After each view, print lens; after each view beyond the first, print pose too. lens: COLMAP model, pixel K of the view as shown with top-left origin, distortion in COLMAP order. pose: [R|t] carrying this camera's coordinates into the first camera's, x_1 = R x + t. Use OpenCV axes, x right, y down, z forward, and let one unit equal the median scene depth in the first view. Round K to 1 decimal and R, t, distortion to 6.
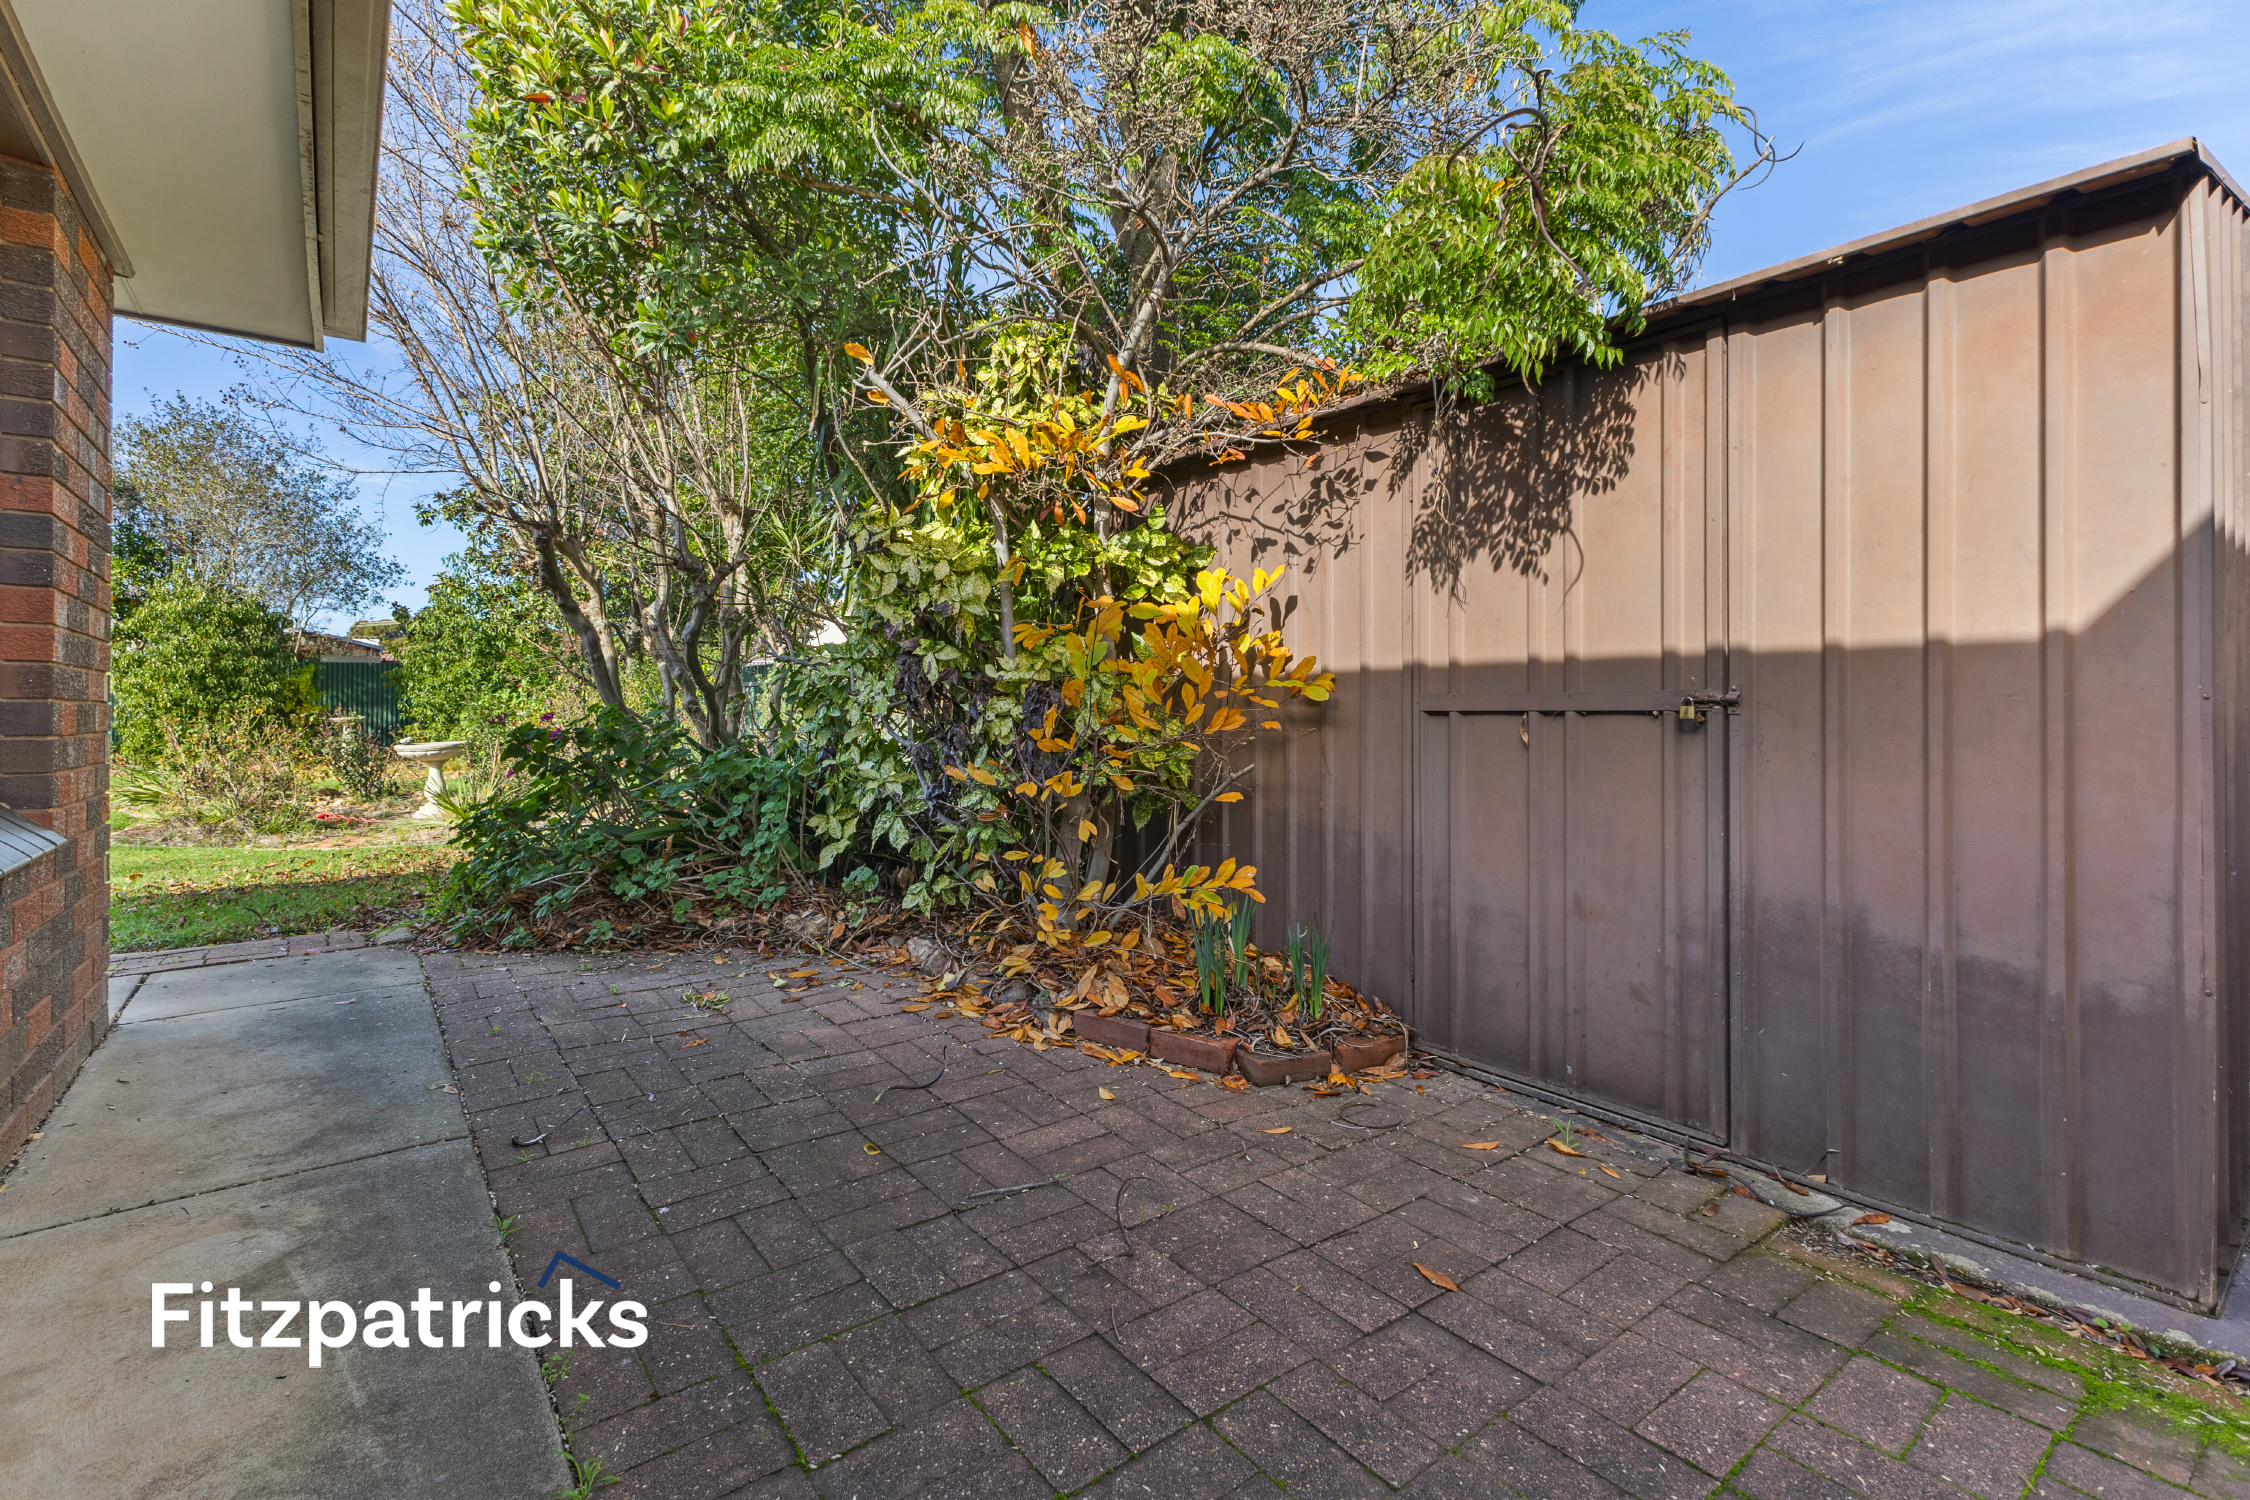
lens RADIAL K [[1042.6, 0, 1123.1], [0, 1042.6, 721.9], [0, 0, 1]] dist [0.002864, 0.000434]
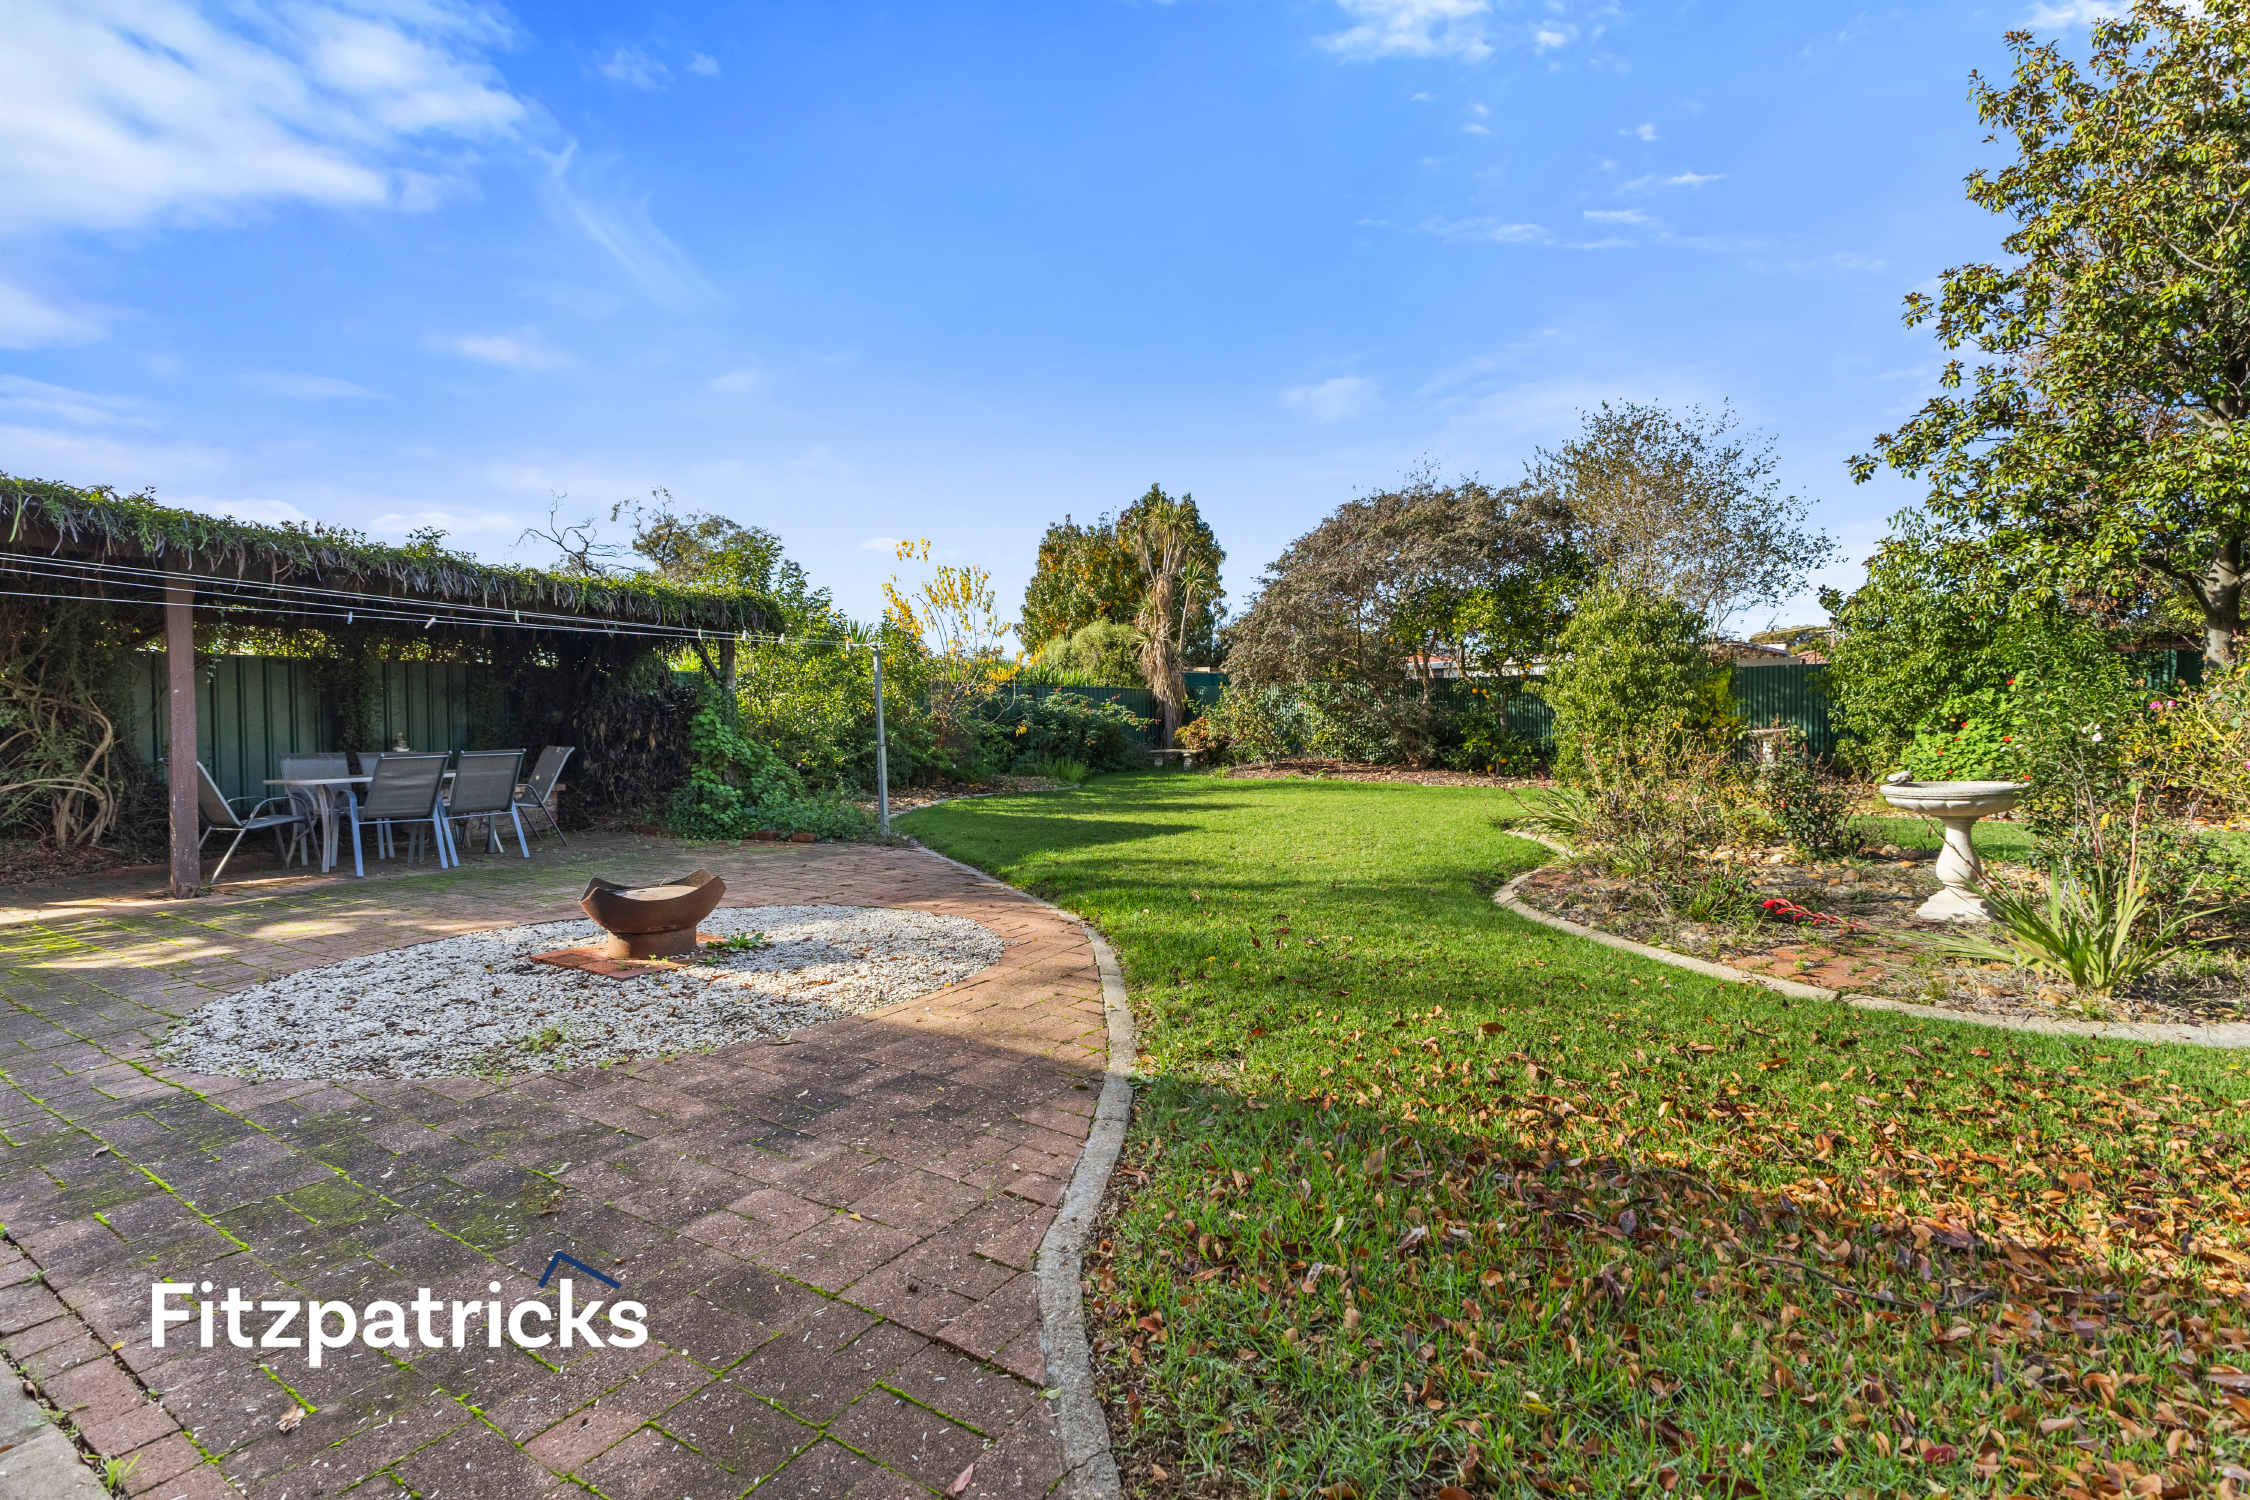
lens RADIAL K [[970.4, 0, 1139.8], [0, 970.4, 722.1], [0, 0, 1]] dist [-0.001760, -0.000087]
pose [[0.368160, -0.005614, -0.929745, -0.207592], [0.000118, 0.999982, -0.005992, -0.005794], [0.929762, 0.002096, 0.368154, 0.248270]]
